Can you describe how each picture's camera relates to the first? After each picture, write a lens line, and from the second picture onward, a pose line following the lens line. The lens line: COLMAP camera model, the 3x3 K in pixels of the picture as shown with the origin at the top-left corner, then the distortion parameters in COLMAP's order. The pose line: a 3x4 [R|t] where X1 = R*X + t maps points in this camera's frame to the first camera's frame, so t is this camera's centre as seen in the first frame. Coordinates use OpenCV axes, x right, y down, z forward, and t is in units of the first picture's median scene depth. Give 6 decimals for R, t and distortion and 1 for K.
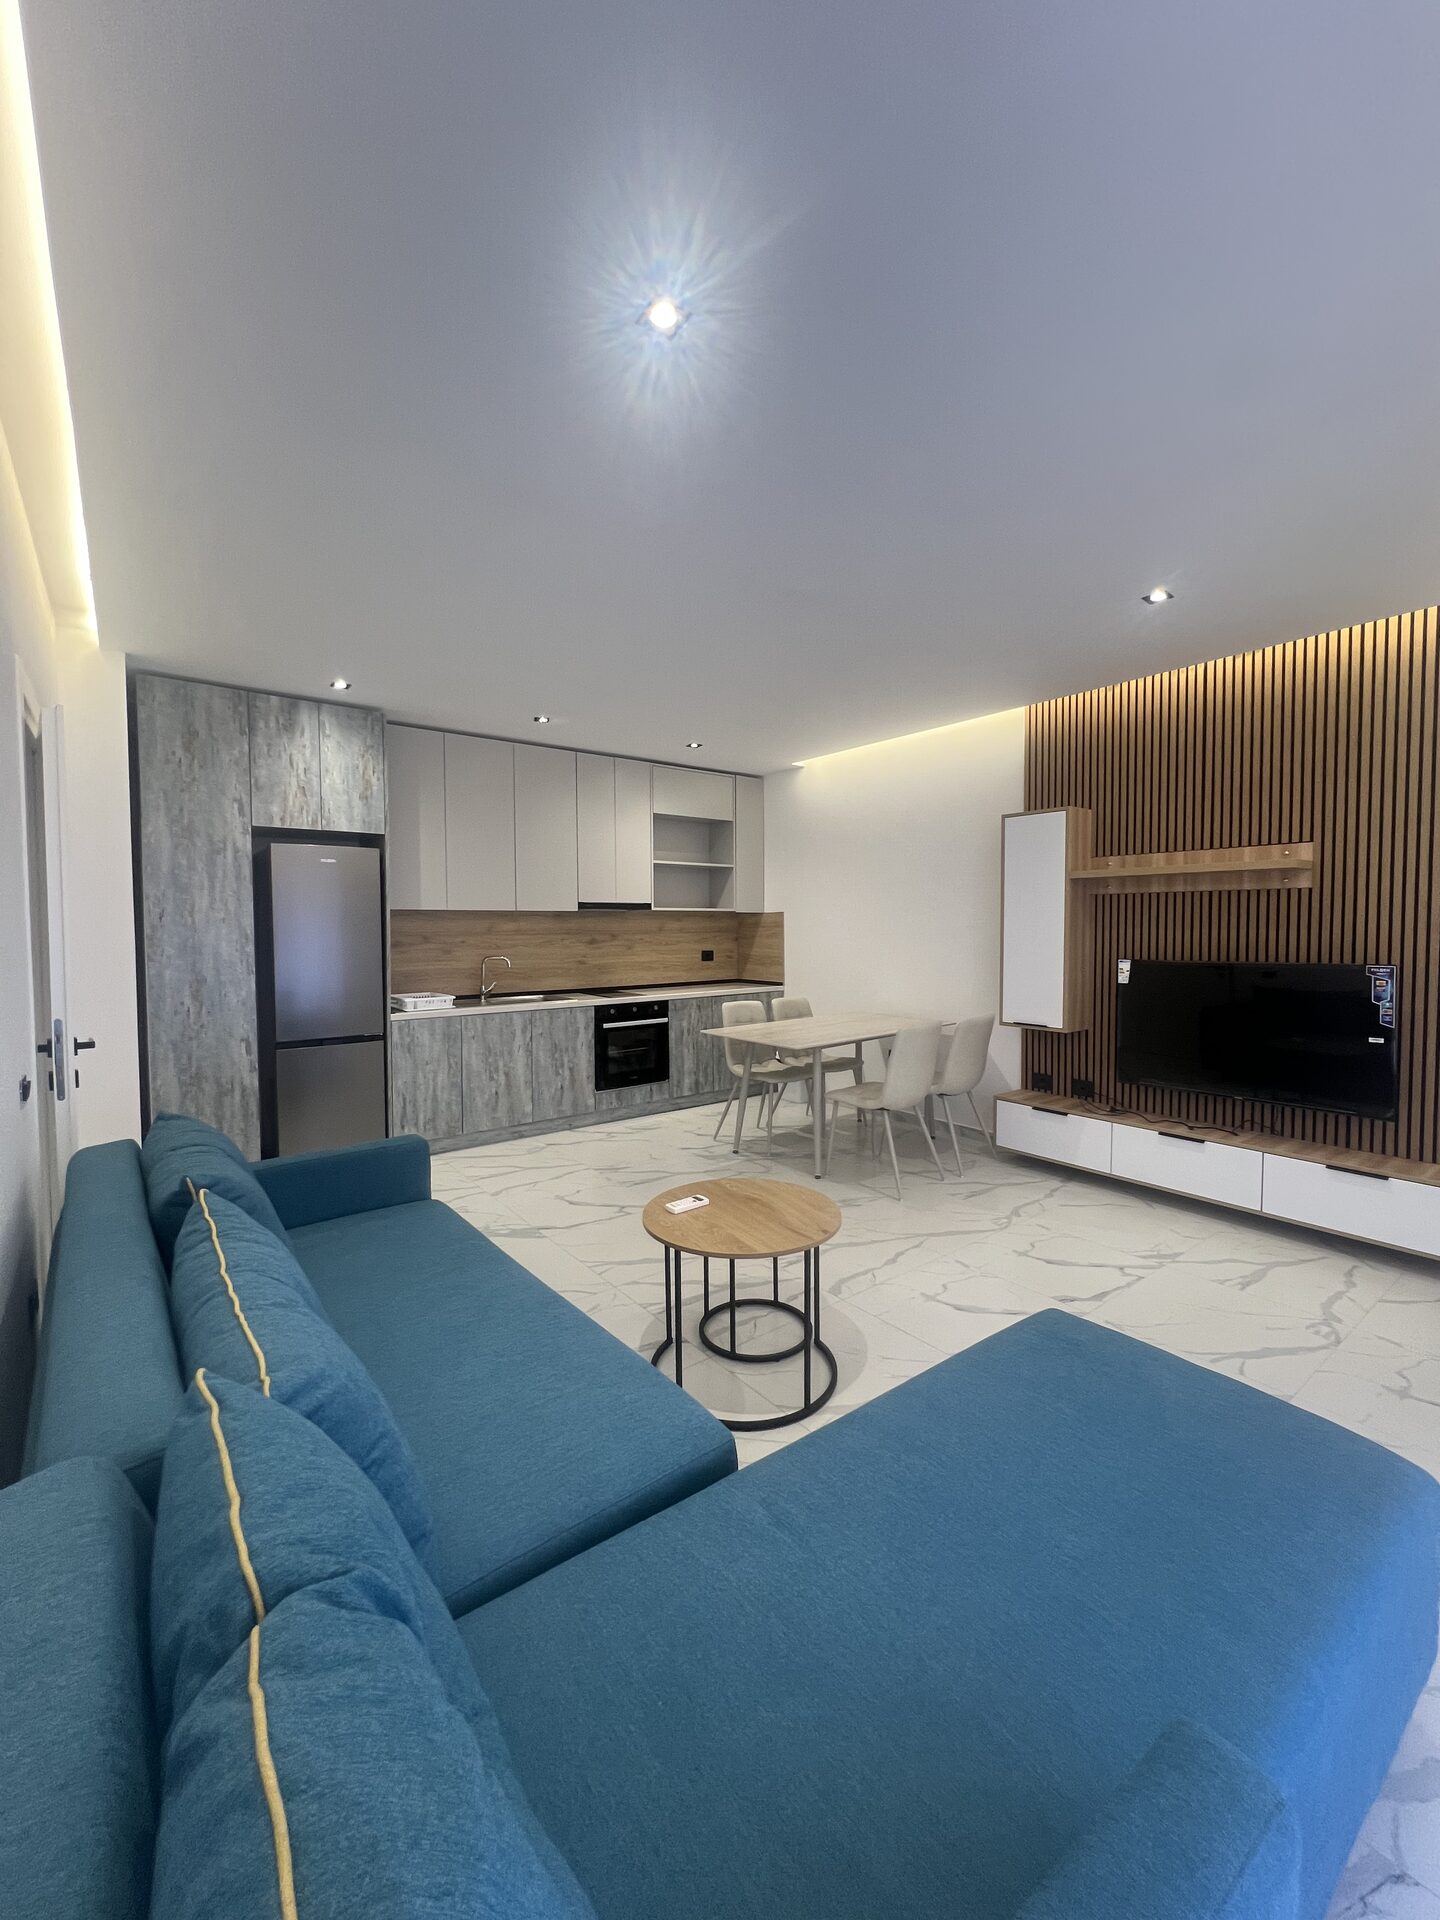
lens RADIAL K [[789.2, 0, 720.0], [0, 789.2, 960.0], [0, 0, 1]] dist [-0.000142, -0.000038]
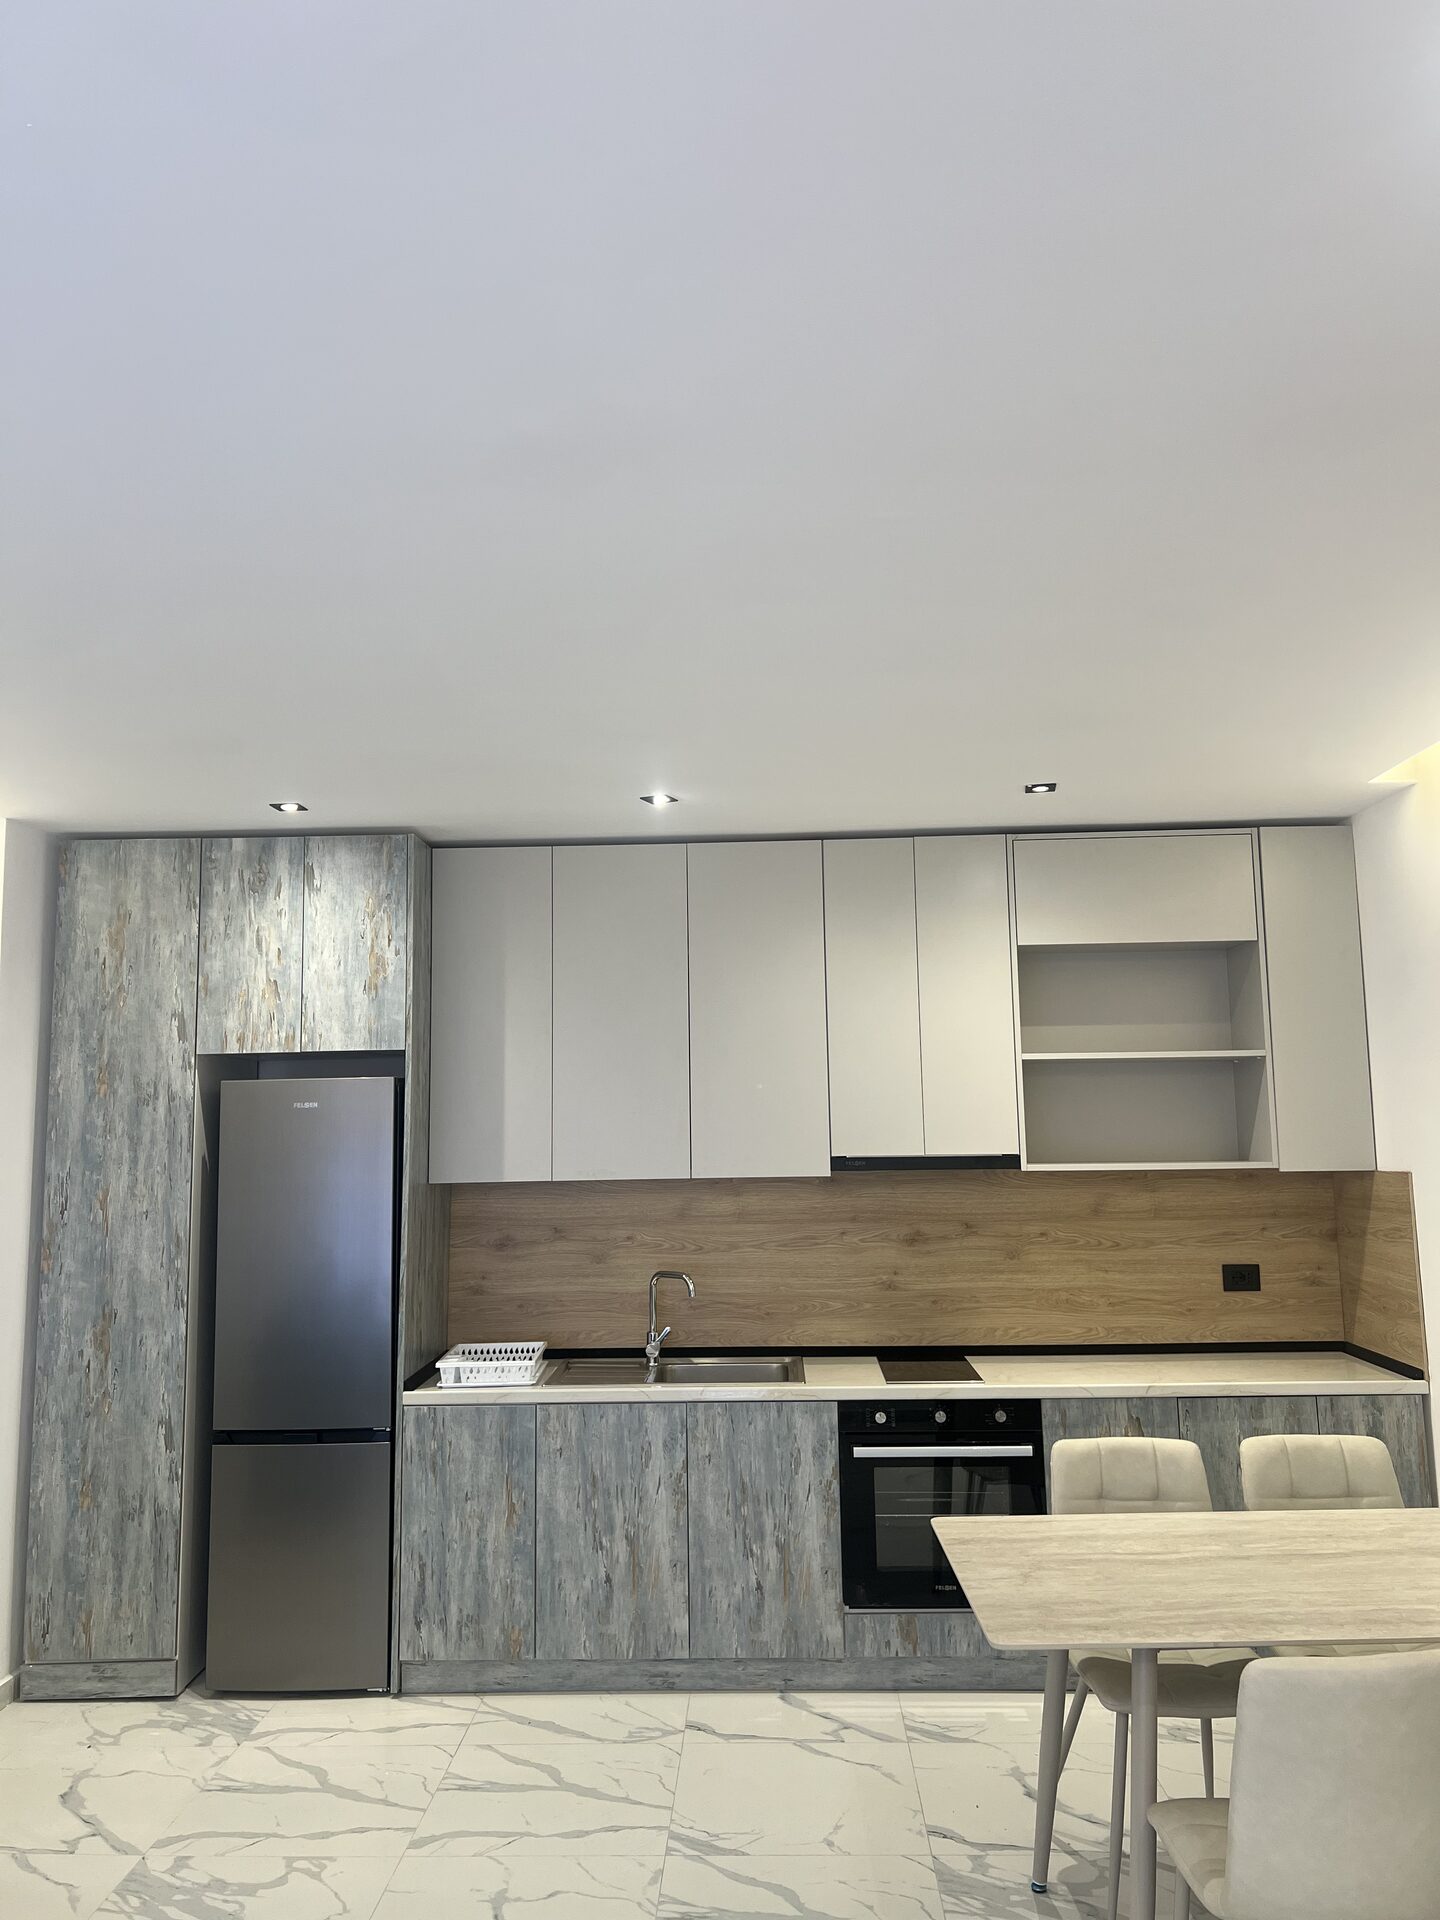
lens RADIAL K [[1455.6, 0, 724.1], [0, 1455.6, 940.1], [0, 0, 1]] dist [0.045574, -0.058200]
pose [[0.760346, -0.088667, -0.643438, 0.380856], [-0.013609, 0.988246, -0.152264, -0.079296], [0.649376, 0.124530, 0.750202, 0.356113]]
